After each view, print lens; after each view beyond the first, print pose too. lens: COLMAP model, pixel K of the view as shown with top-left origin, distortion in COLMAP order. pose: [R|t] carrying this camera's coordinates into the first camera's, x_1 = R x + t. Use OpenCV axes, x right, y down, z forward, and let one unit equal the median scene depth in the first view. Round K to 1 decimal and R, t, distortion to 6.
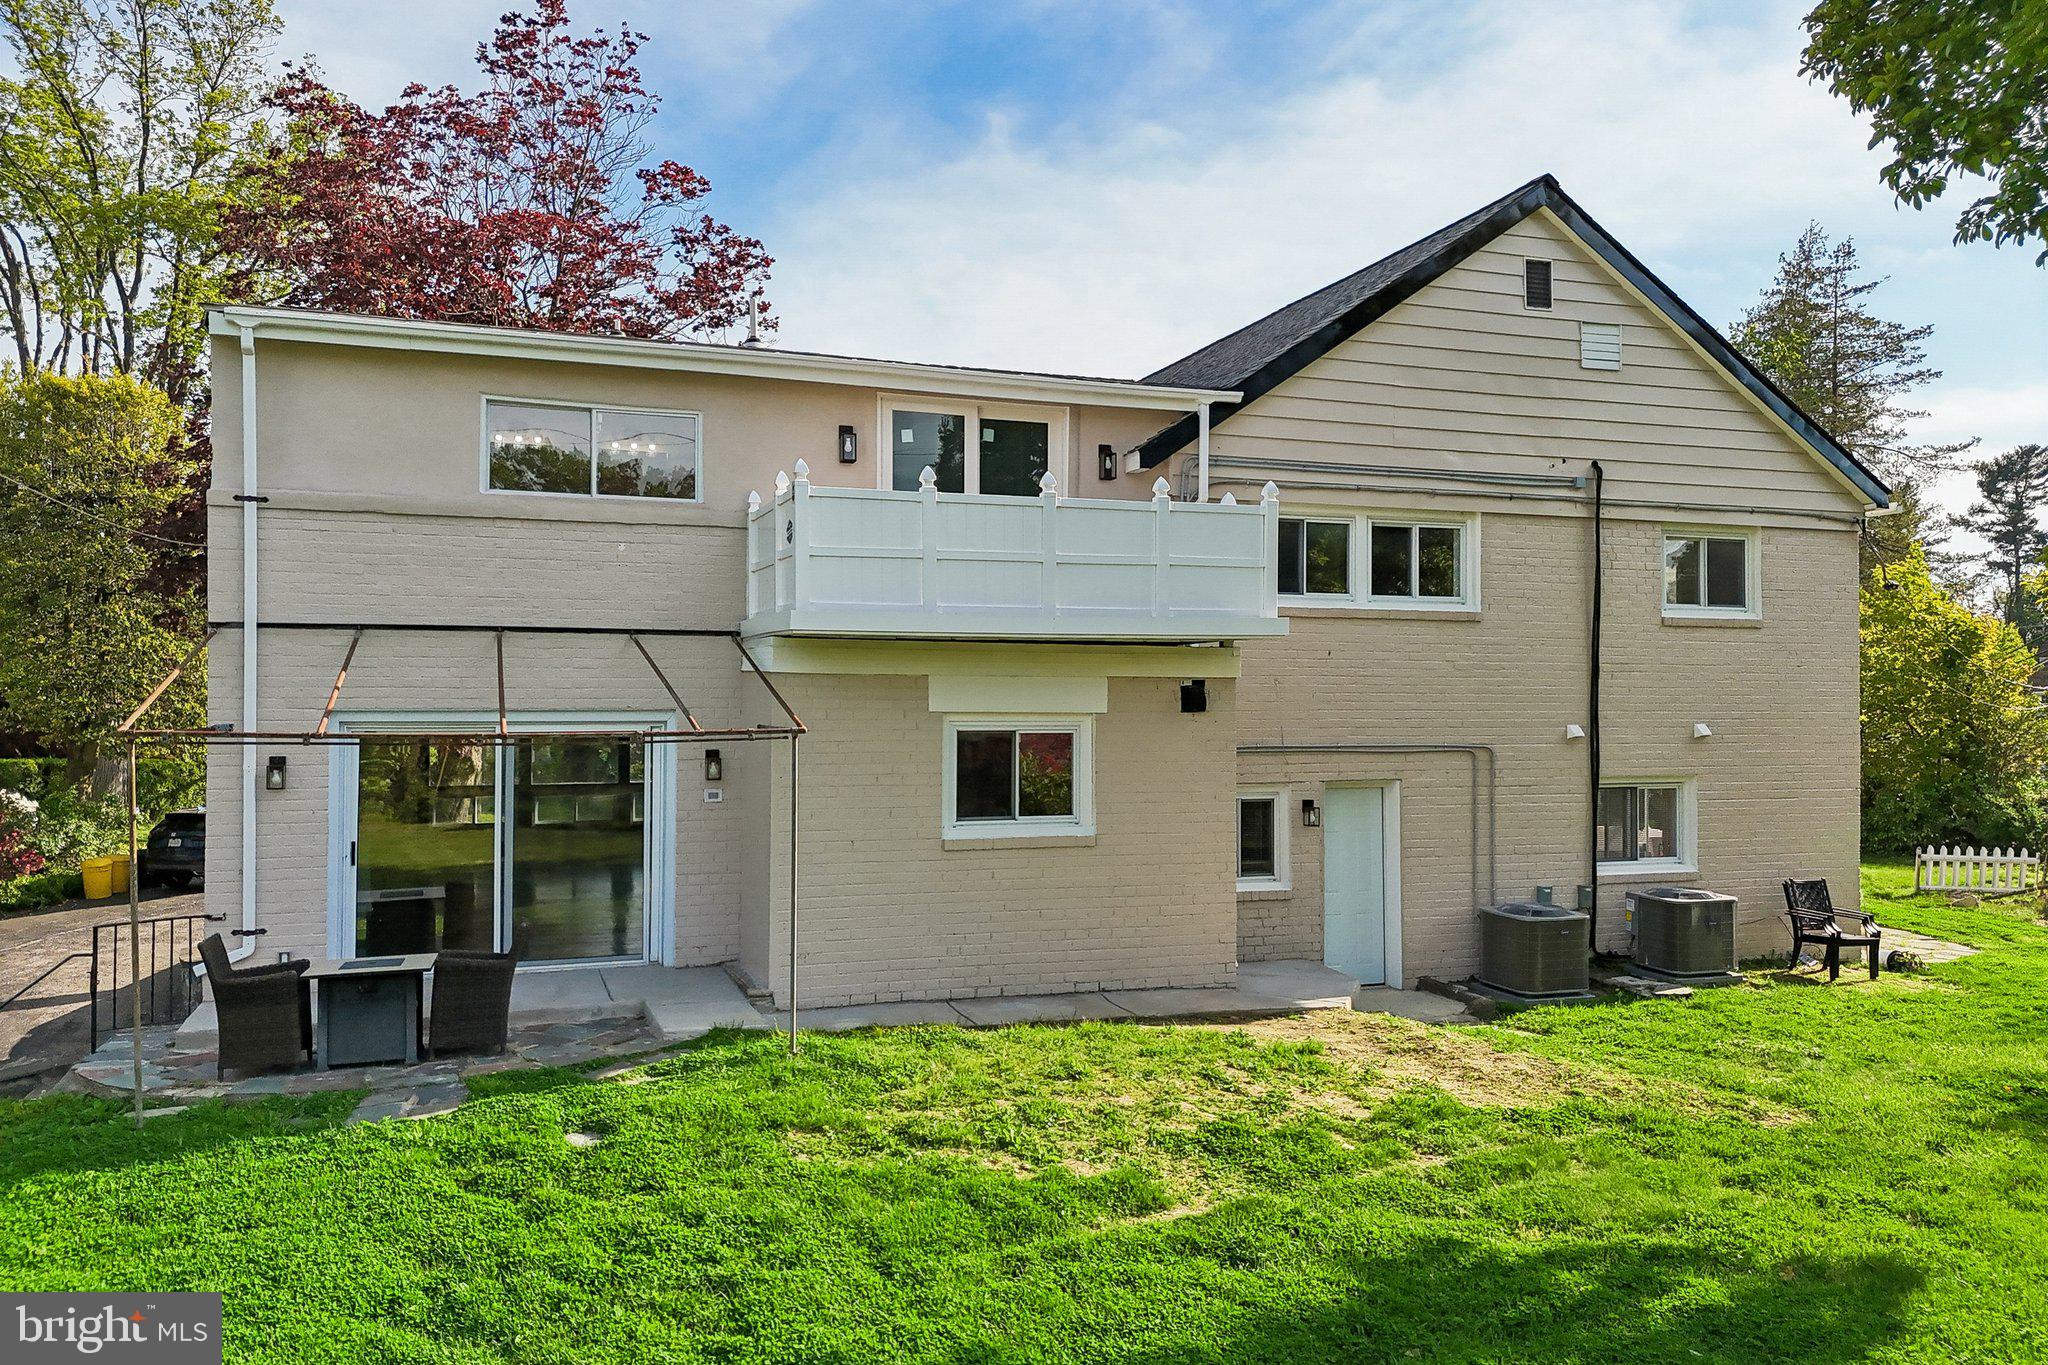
lens RADIAL K [[1538.9, 0, 1024.0], [0, 1538.9, 682.5], [0, 0, 1]] dist [0.111342, -0.204226]
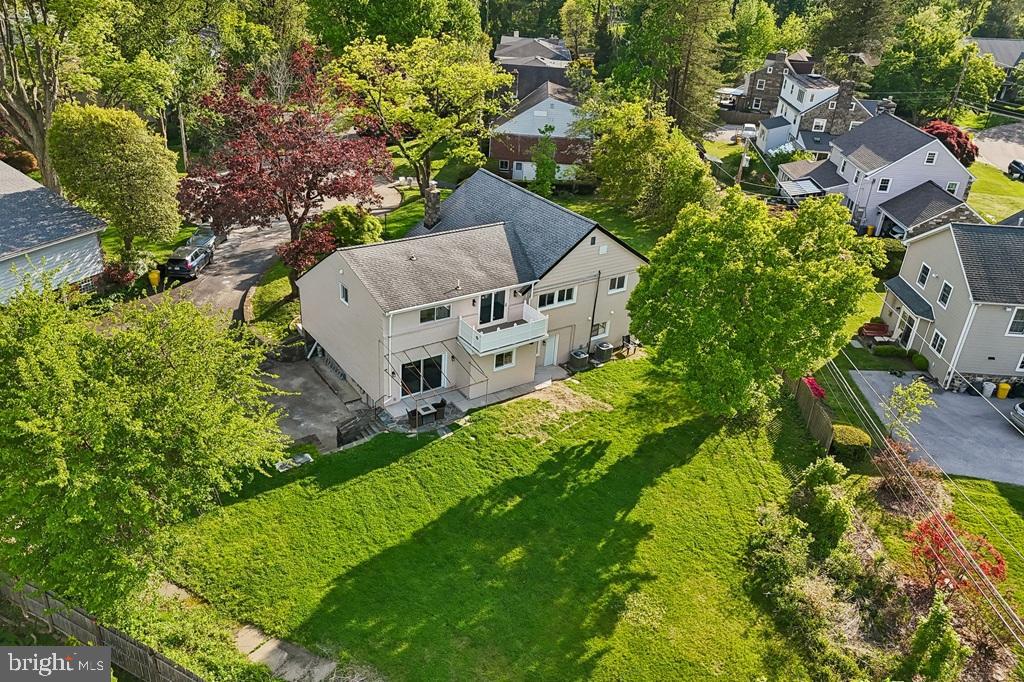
lens RADIAL K [[769.4, 0, 512.0], [0, 769.4, 341.0], [0, 0, 1]] dist [0.111342, -0.204226]
pose [[0.967859, -0.064048, 0.243202, -0.583854], [-0.065273, 0.869917, 0.488859, -1.229840], [-0.242876, -0.489021, 0.837777, -1.259794]]
